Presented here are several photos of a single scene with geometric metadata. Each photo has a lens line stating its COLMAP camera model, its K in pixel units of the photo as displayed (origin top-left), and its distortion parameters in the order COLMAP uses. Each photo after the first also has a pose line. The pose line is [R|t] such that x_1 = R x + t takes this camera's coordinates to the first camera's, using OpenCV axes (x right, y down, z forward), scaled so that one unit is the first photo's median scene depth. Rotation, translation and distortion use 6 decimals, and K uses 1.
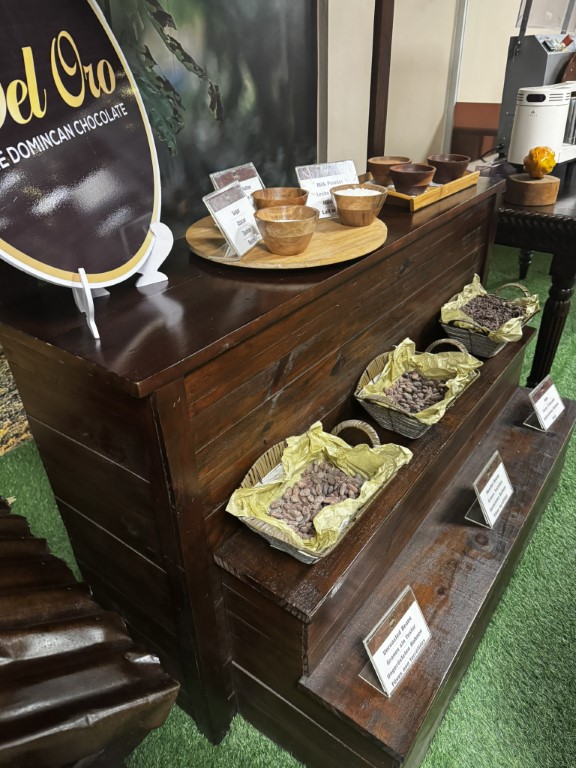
lens RADIAL K [[537.5, 0, 288.0], [0, 537.5, 384.0], [0, 0, 1]] dist [0.003785, -0.024468]
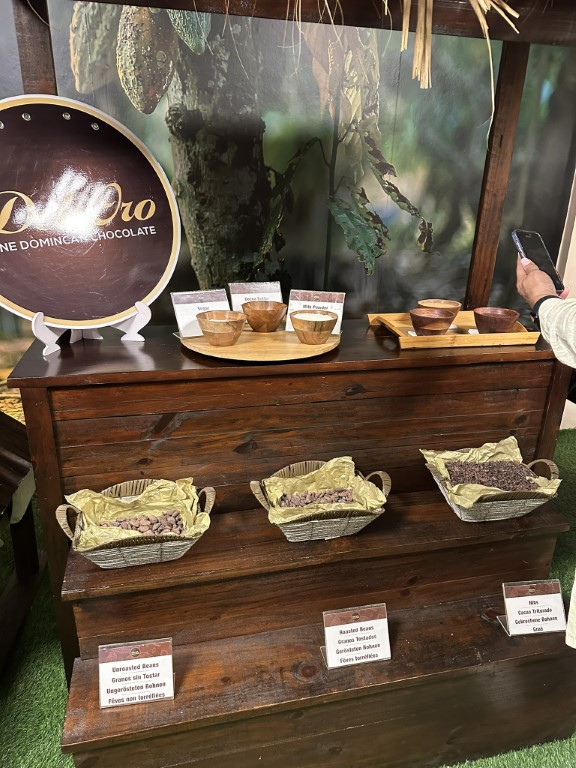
lens RADIAL K [[547.0, 0, 288.0], [0, 547.0, 384.0], [0, 0, 1]] dist [0.022190, -0.073294]
pose [[0.763013, 0.258083, -0.592625, 0.450483], [-0.372837, 0.924668, -0.077348, -0.055876], [0.528019, 0.279970, 0.801756, 0.031128]]
